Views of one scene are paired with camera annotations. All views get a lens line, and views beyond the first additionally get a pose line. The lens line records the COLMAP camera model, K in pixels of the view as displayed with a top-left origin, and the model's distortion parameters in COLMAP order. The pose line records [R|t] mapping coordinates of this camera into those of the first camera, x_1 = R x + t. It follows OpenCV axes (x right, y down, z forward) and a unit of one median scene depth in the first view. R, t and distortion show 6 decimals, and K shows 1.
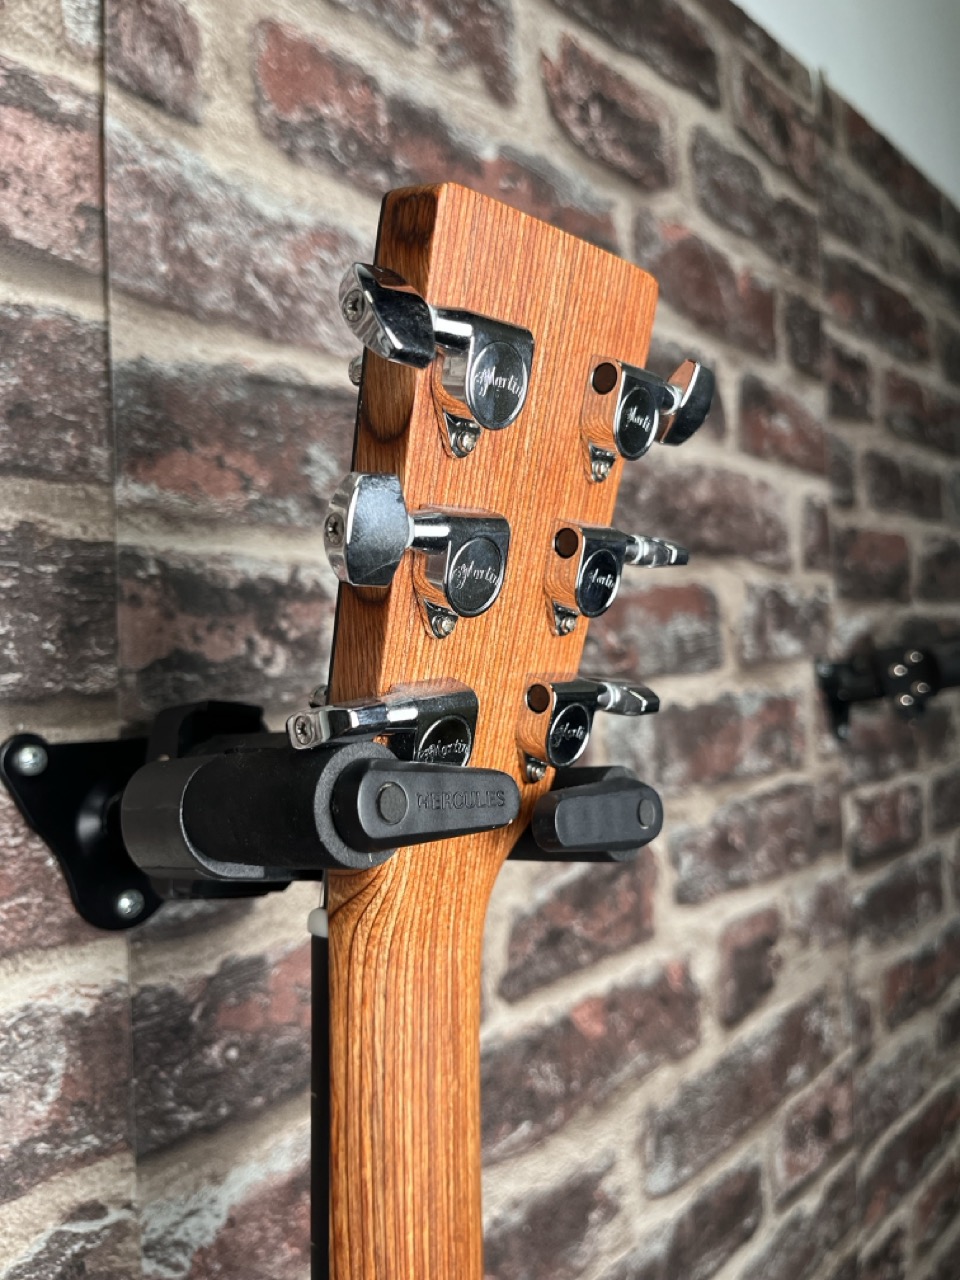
lens RADIAL K [[985.4, 0, 472.1], [0, 985.4, 639.9], [0, 0, 1]] dist [0.066074, -0.103730]
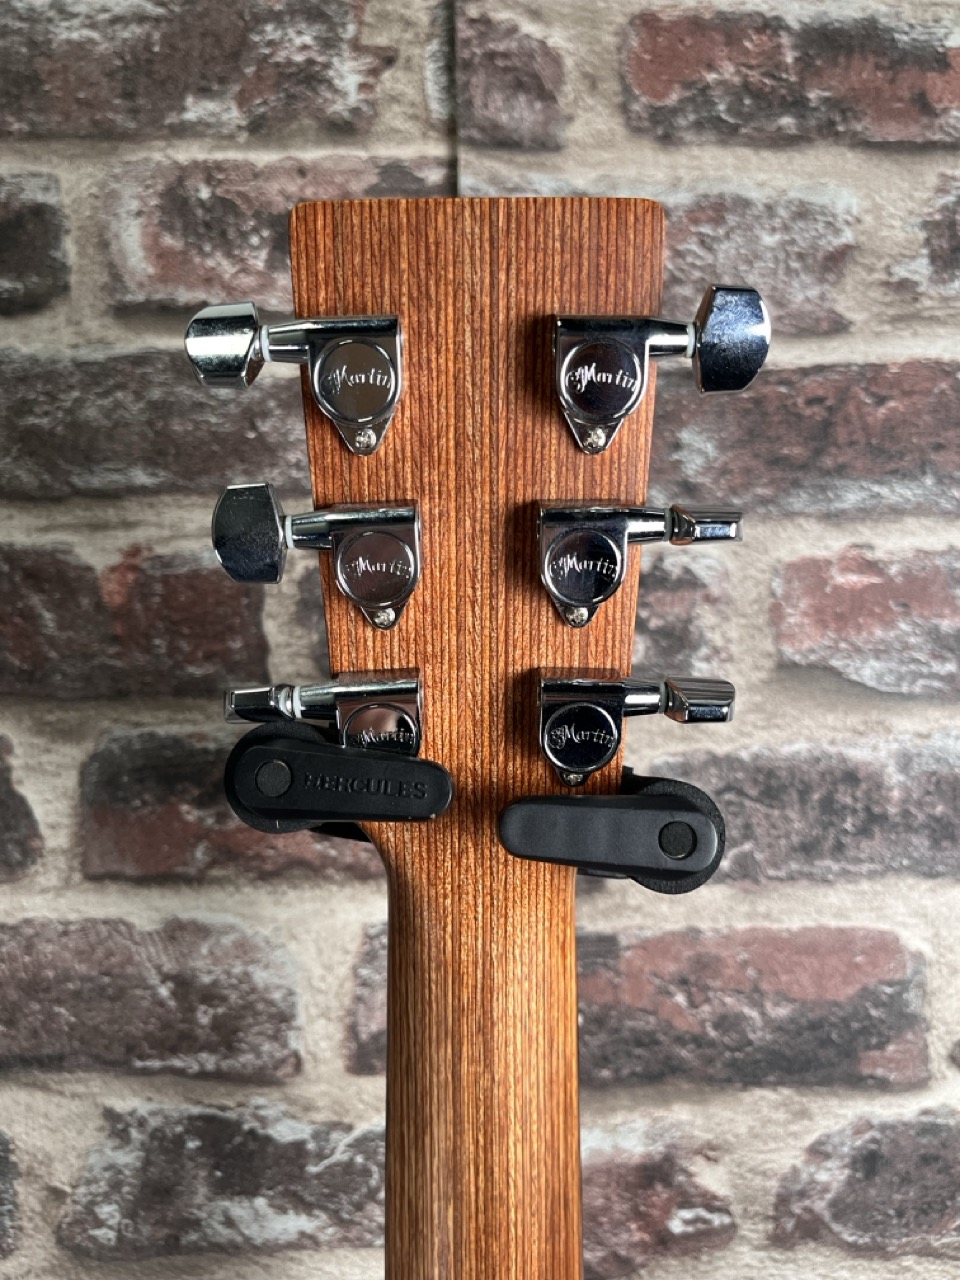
lens RADIAL K [[985.4, 0, 503.5], [0, 985.4, 630.8], [0, 0, 1]] dist [0.066074, -0.103730]
pose [[0.691201, 0.006635, -0.722632, 0.445698], [-0.002244, 0.999973, 0.007035, -0.004388], [0.722659, -0.003241, 0.691197, 0.204909]]
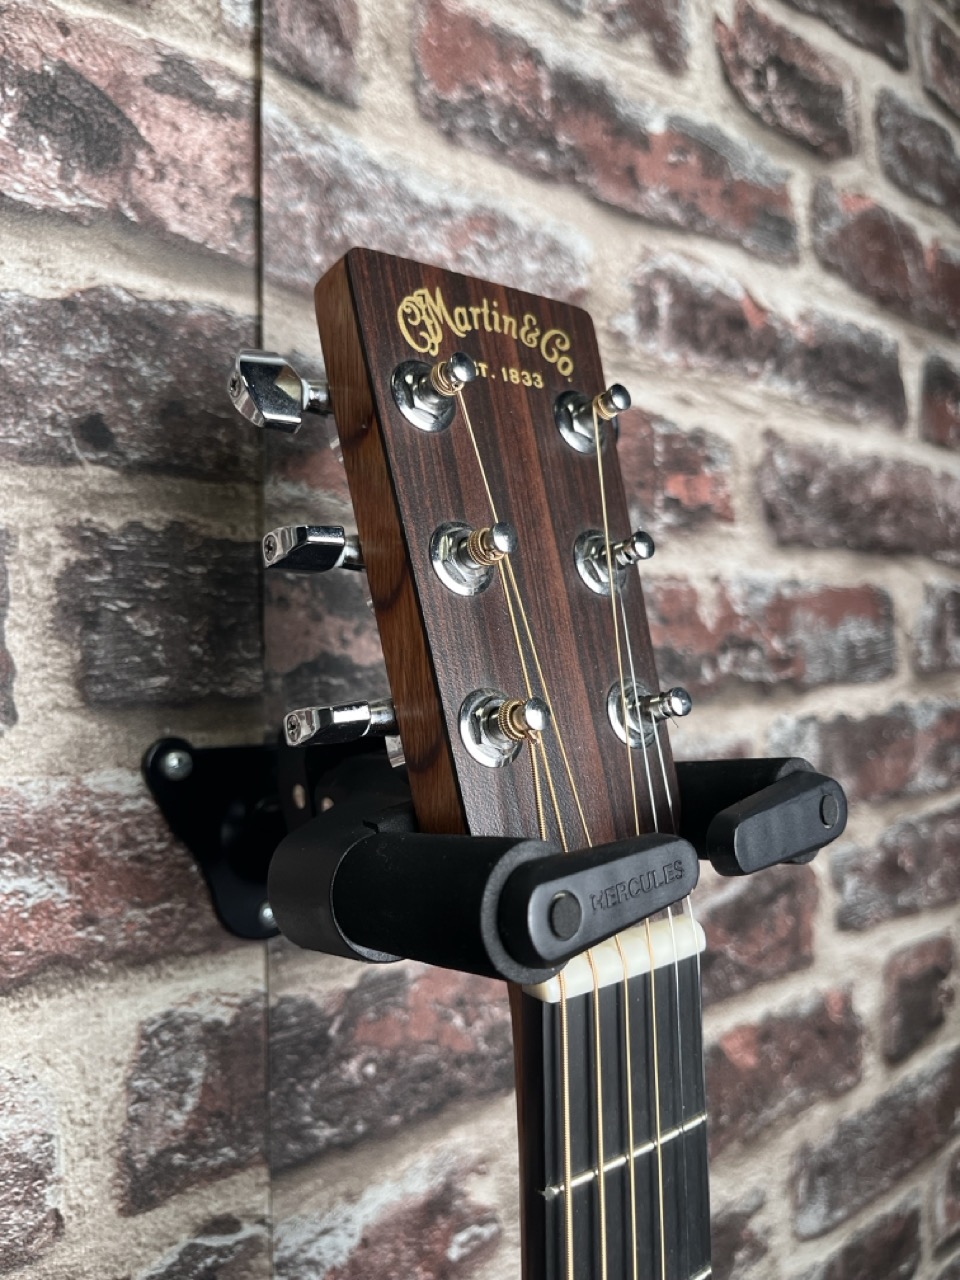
lens RADIAL K [[985.4, 0, 480.9], [0, 985.4, 635.6], [0, 0, 1]] dist [0.066074, -0.103730]
pose [[0.990919, 0.024556, -0.132200, -0.014972], [-0.023002, 0.999647, 0.013271, -0.022050], [0.132479, -0.010110, 0.991134, 0.054753]]
